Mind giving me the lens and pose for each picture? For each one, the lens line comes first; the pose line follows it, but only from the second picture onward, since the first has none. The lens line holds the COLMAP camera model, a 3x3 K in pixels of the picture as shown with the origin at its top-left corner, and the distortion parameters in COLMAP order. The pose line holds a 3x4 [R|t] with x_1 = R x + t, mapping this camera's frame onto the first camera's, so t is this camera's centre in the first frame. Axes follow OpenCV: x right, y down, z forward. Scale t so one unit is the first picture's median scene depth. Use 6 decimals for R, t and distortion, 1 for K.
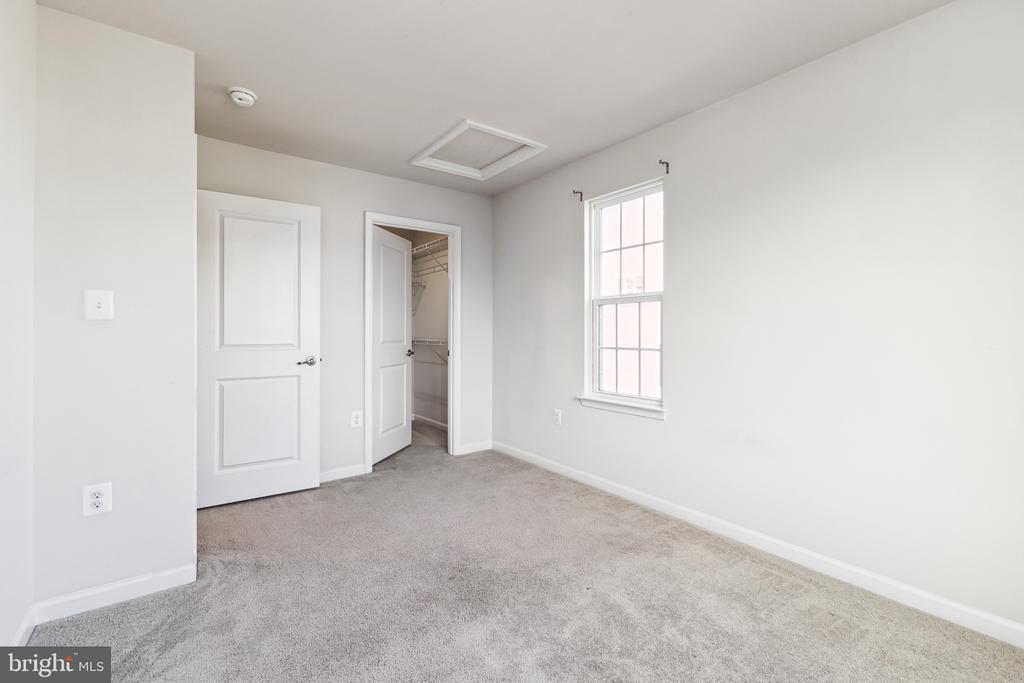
lens RADIAL K [[445.1, 0, 512.0], [0, 445.1, 341.5], [0, 0, 1]] dist [0.000351, 0.000108]
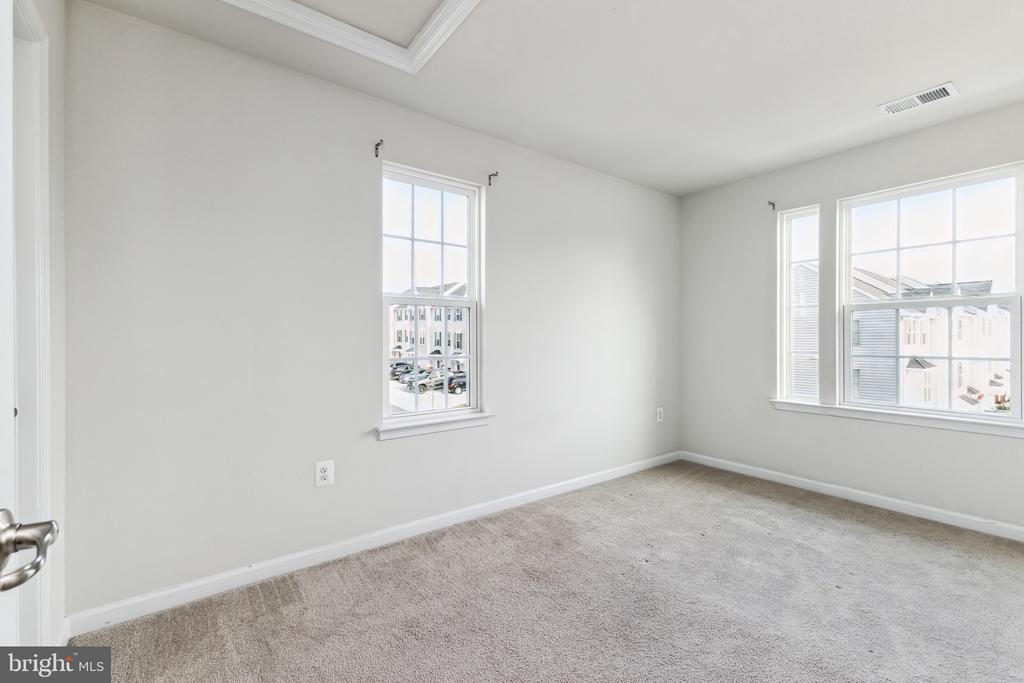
lens RADIAL K [[445.1, 0, 512.0], [0, 445.1, 341.5], [0, 0, 1]] dist [0.000351, 0.000108]
pose [[-0.005706, -0.006557, 0.999962, -0.619402], [0.026327, 0.999631, 0.006705, -0.016799], [-0.999637, 0.026364, -0.005532, 0.858315]]
